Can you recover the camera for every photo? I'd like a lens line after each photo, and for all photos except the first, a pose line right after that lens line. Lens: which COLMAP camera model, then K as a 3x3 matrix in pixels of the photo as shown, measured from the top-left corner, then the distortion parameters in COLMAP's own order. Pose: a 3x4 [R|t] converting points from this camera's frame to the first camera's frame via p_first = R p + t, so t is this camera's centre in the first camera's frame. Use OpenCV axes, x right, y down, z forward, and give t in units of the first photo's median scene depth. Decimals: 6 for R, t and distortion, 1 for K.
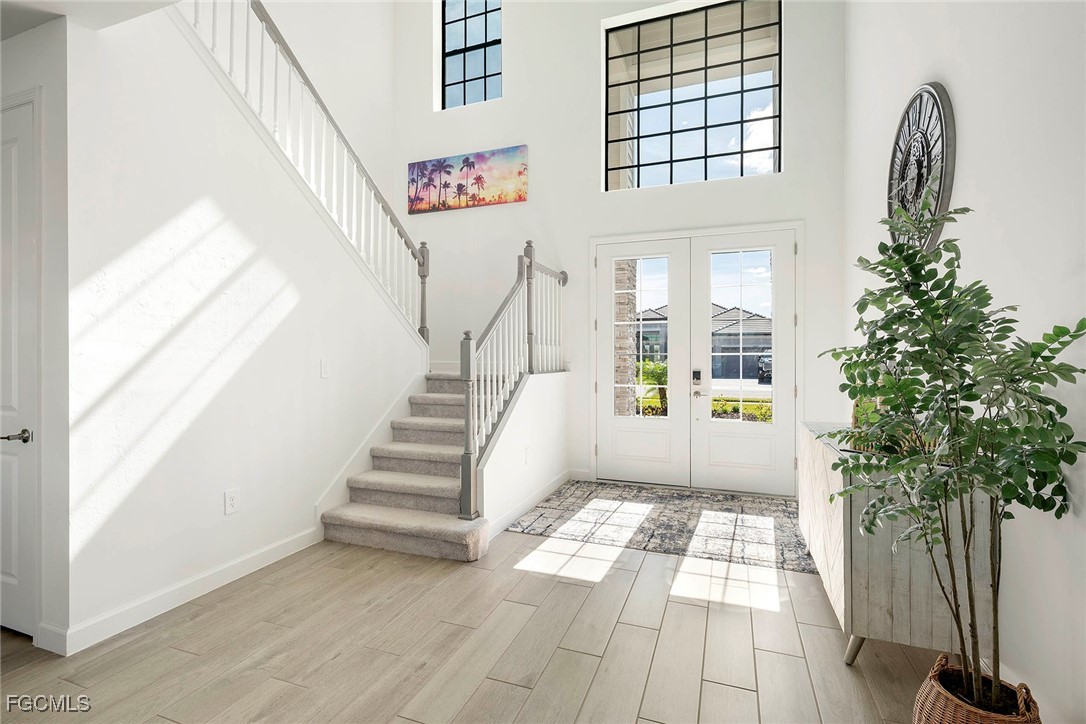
lens RADIAL K [[499.7, 0, 544.3], [0, 499.7, 356.6], [0, 0, 1]] dist [-0.000686, -0.000250]
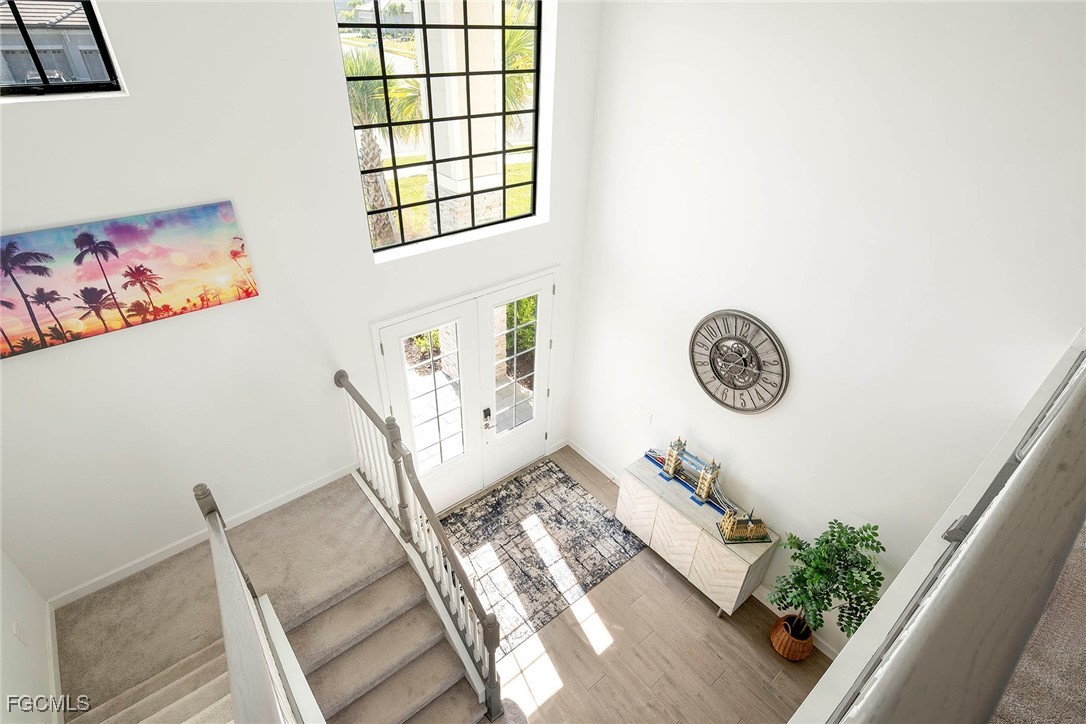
lens RADIAL K [[531.4, 0, 543.0], [0, 531.4, 362.0], [0, 0, 1]] dist [0.002708, 0.000533]
pose [[0.500157, -0.464269, 0.730956, -0.360462], [-0.034957, 0.832610, 0.552755, -0.591334], [-0.865229, -0.302017, 0.400207, 0.403848]]
